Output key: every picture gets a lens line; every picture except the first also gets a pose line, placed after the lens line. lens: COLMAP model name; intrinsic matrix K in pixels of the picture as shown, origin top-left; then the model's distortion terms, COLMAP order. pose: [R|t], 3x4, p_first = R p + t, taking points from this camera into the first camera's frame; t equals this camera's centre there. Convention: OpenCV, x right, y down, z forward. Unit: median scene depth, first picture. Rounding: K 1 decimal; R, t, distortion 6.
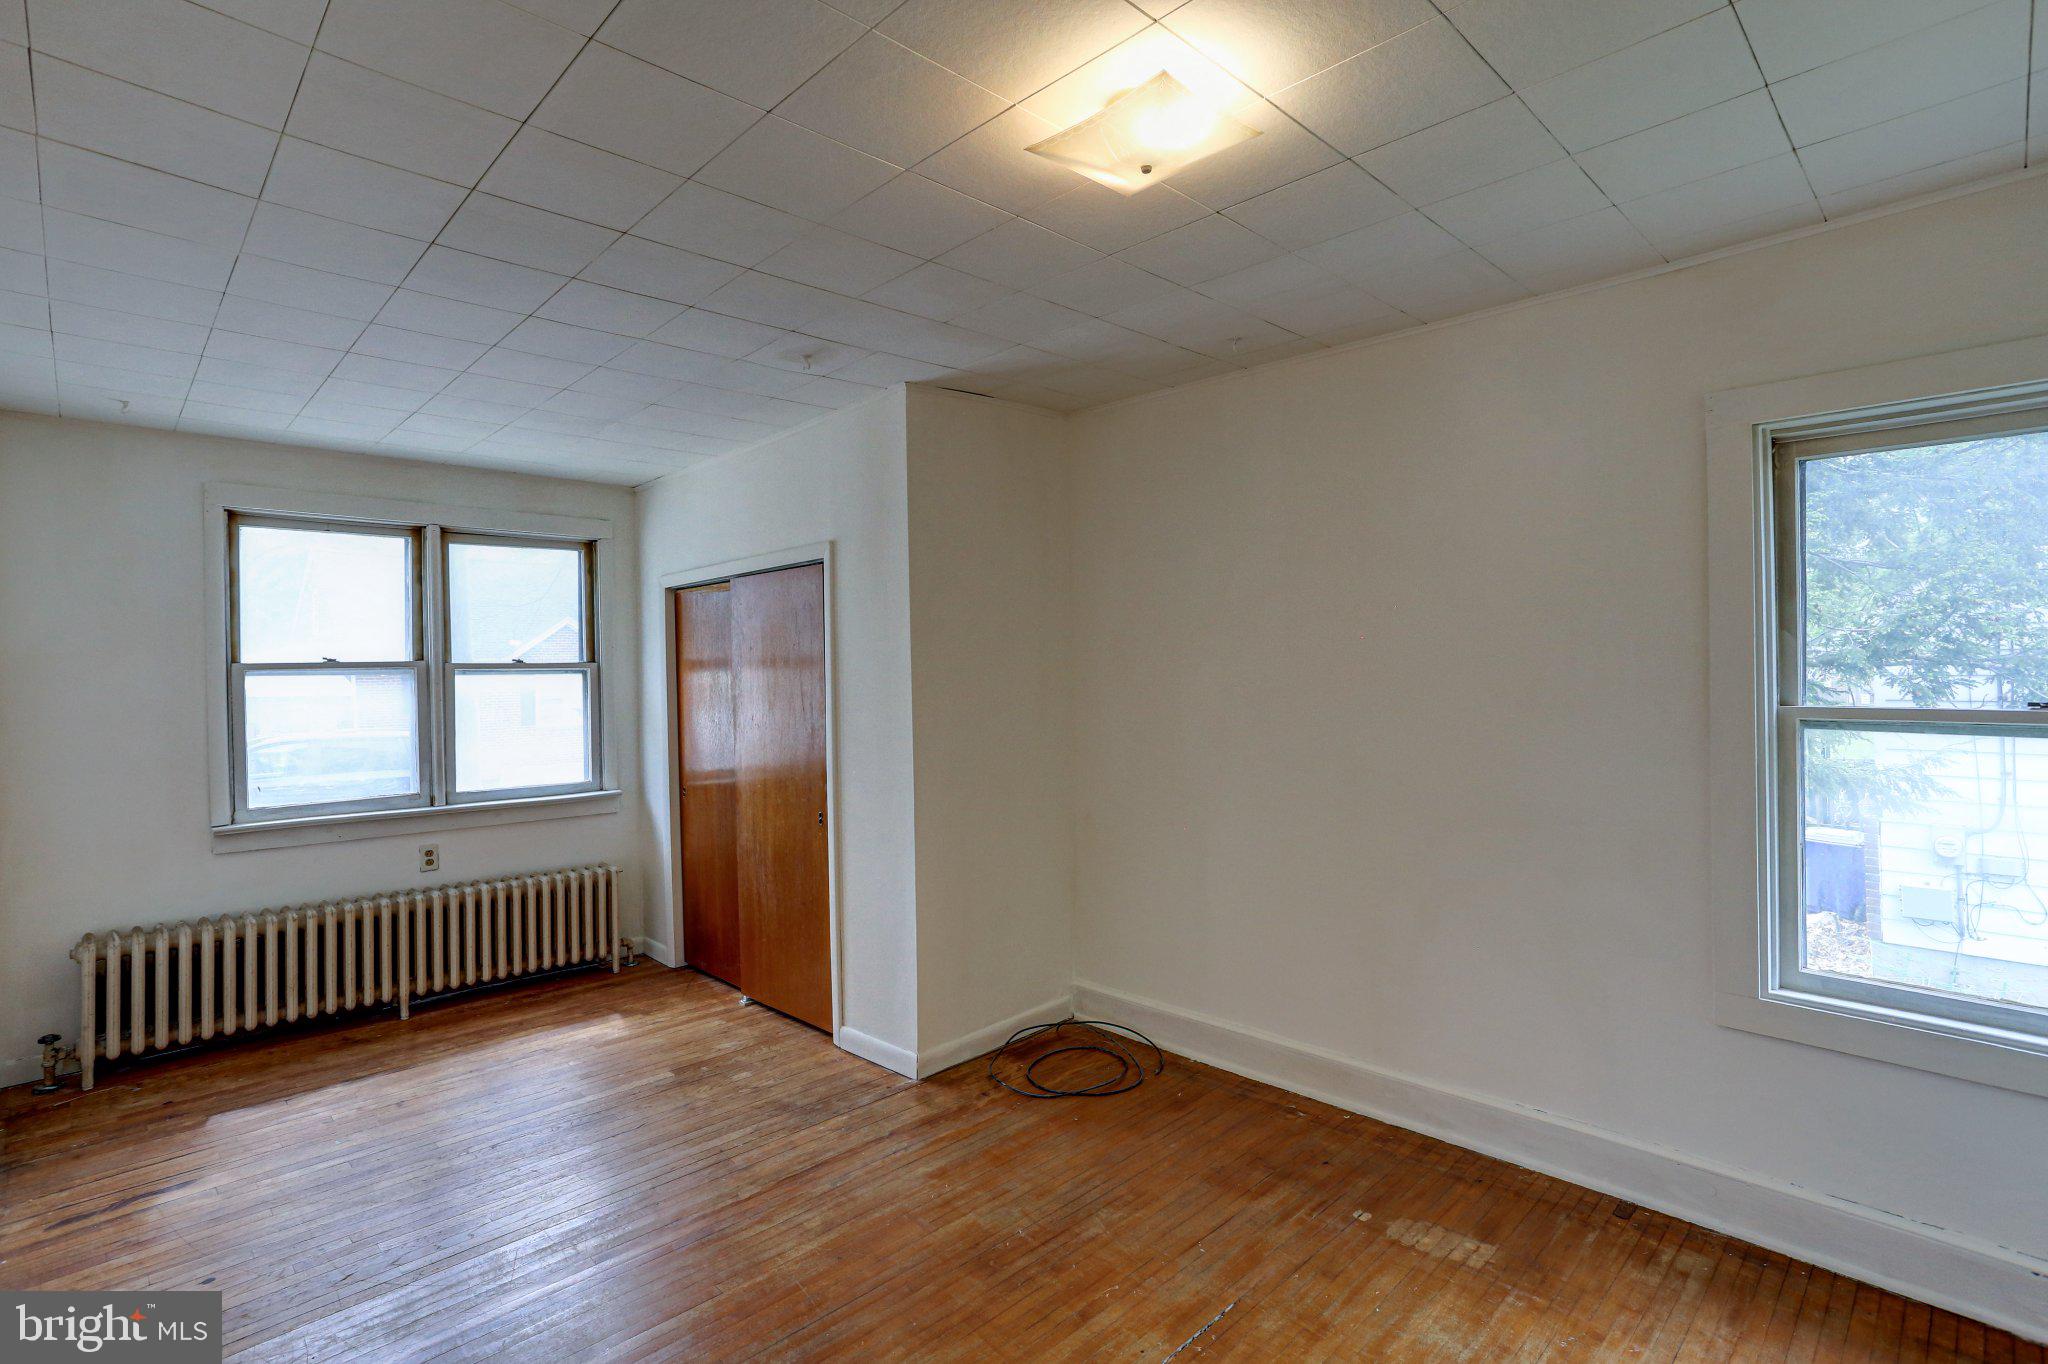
lens RADIAL K [[986.8, 0, 1019.2], [0, 986.8, 662.2], [0, 0, 1]] dist [-0.050792, 0.030029]
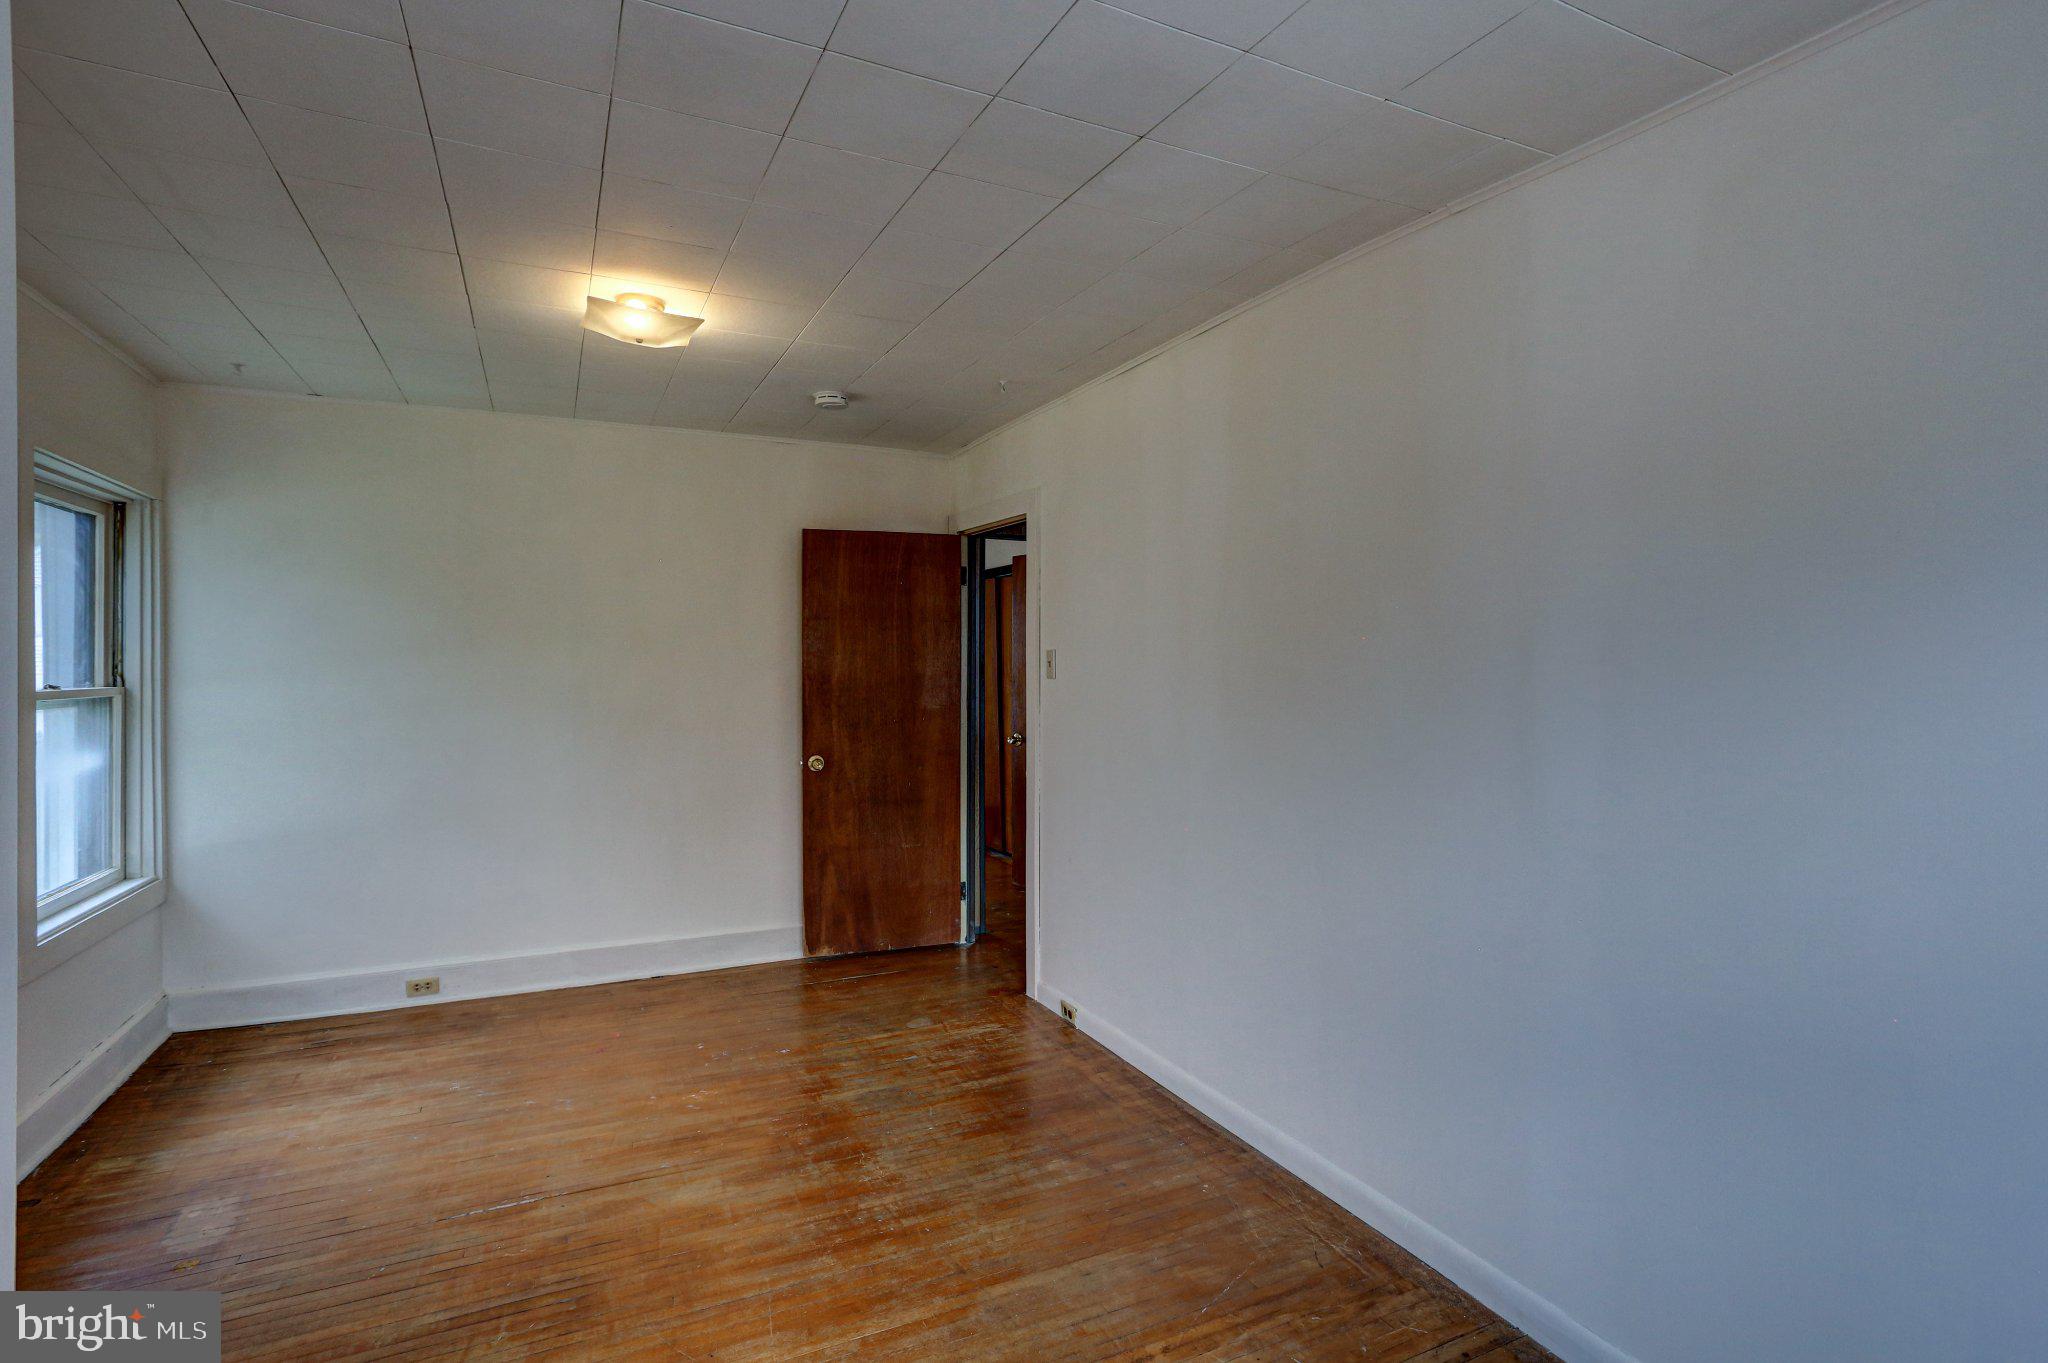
lens RADIAL K [[986.8, 0, 1019.2], [0, 986.8, 661.7], [0, 0, 1]] dist [-0.050792, 0.030029]
pose [[-0.945806, 0.015235, 0.324374, -0.566139], [0.013965, 0.999883, -0.006242, 0.027440], [-0.324431, -0.001374, -0.945908, 1.353332]]
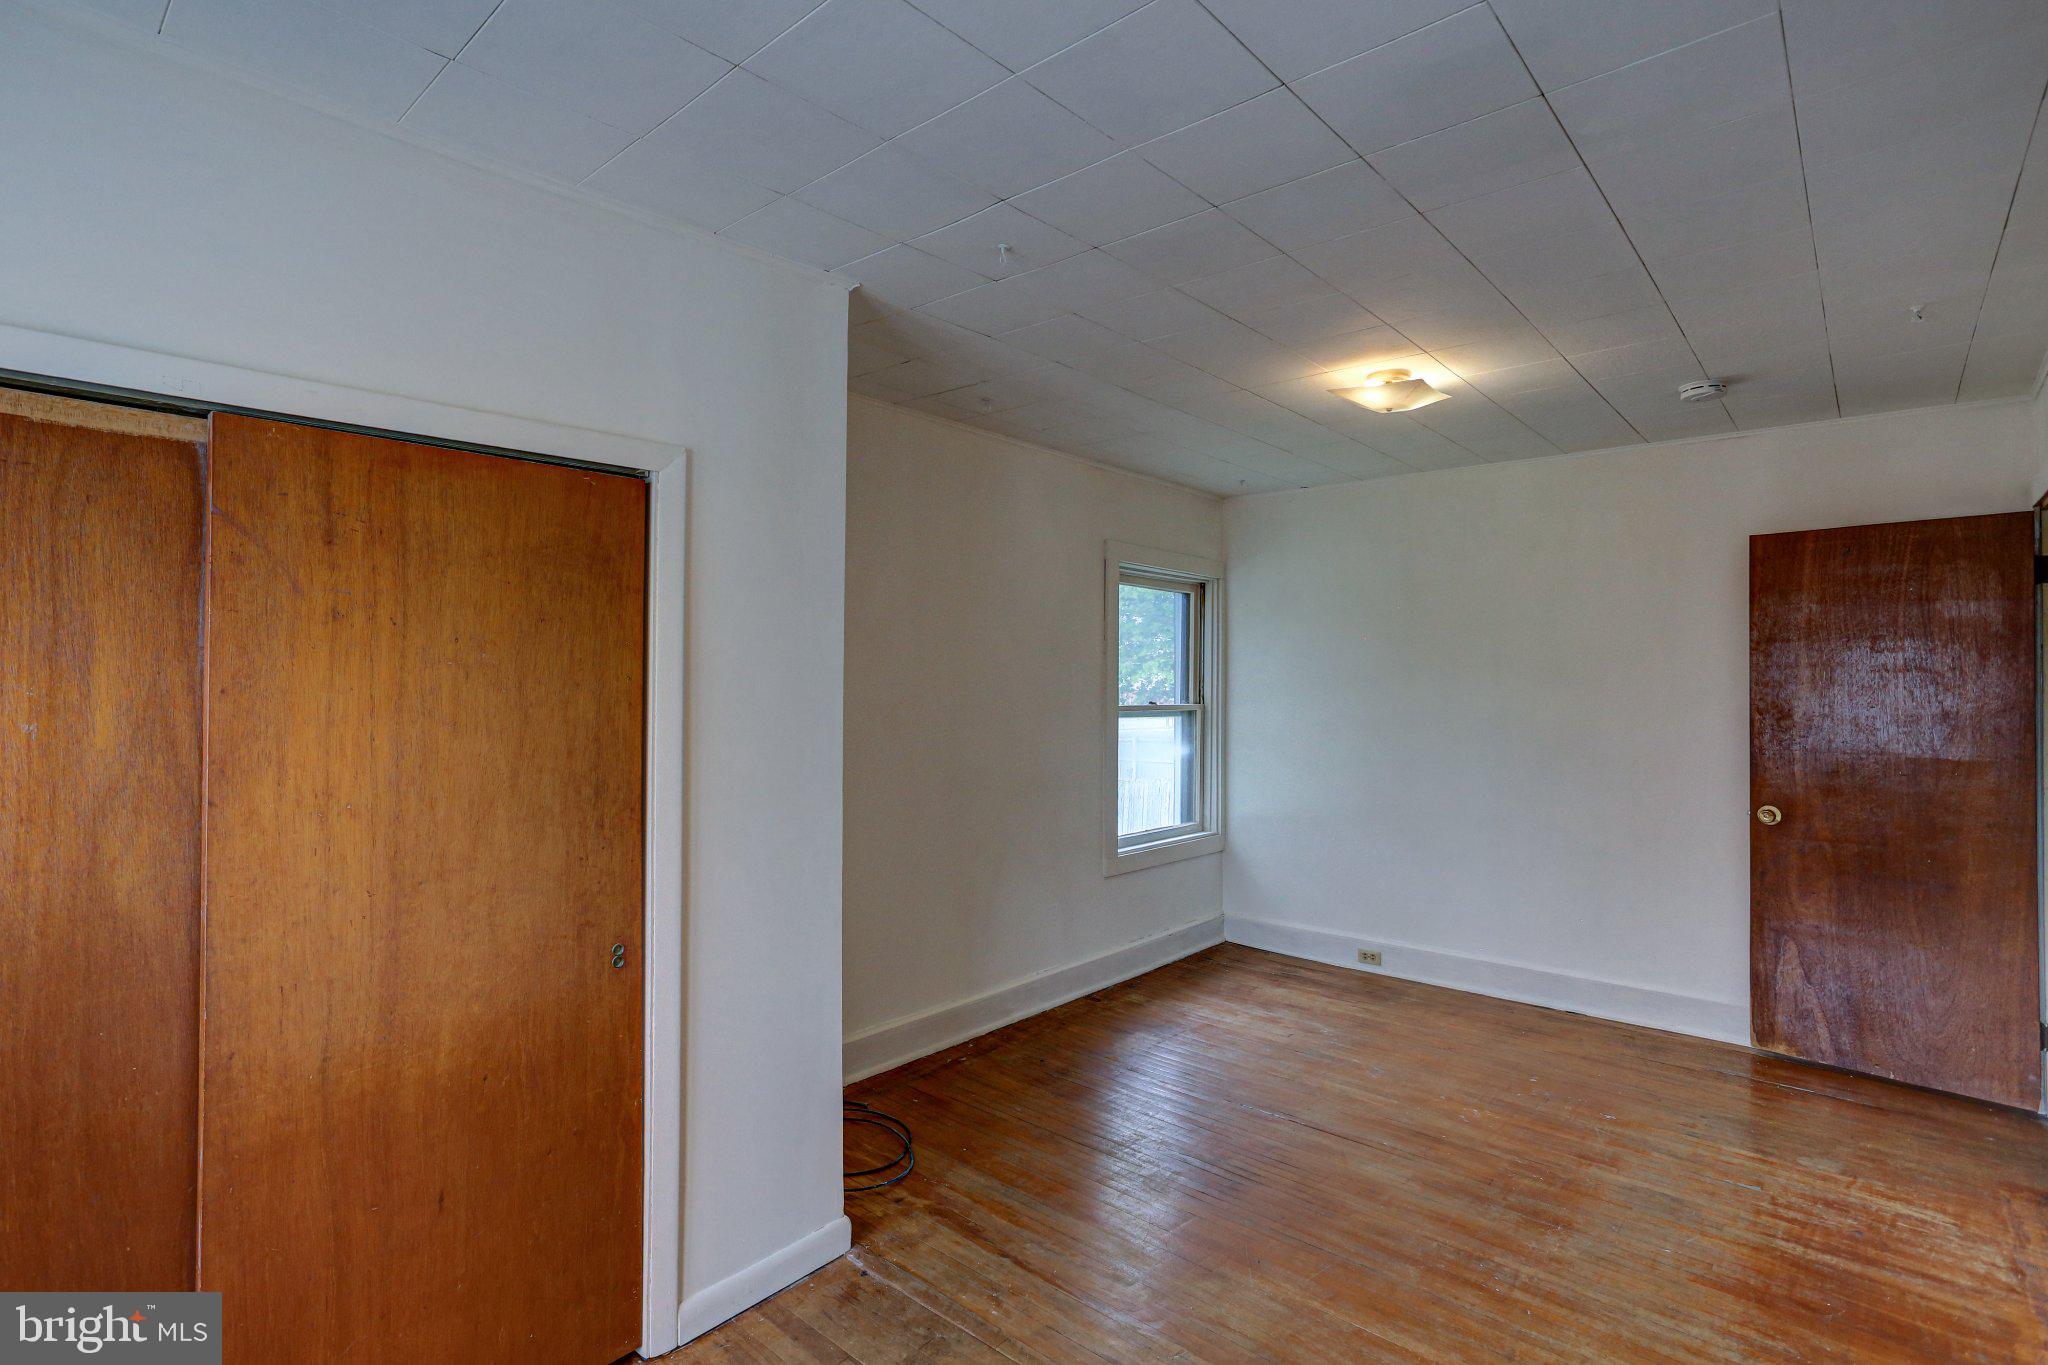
lens RADIAL K [[986.8, 0, 1019.2], [0, 986.8, 662.7], [0, 0, 1]] dist [-0.050792, 0.030029]
pose [[-0.068584, 0.033631, 0.997078, -0.955291], [-0.006090, 0.999399, -0.034128, 0.022991], [-0.997627, -0.008412, -0.068338, 1.056731]]
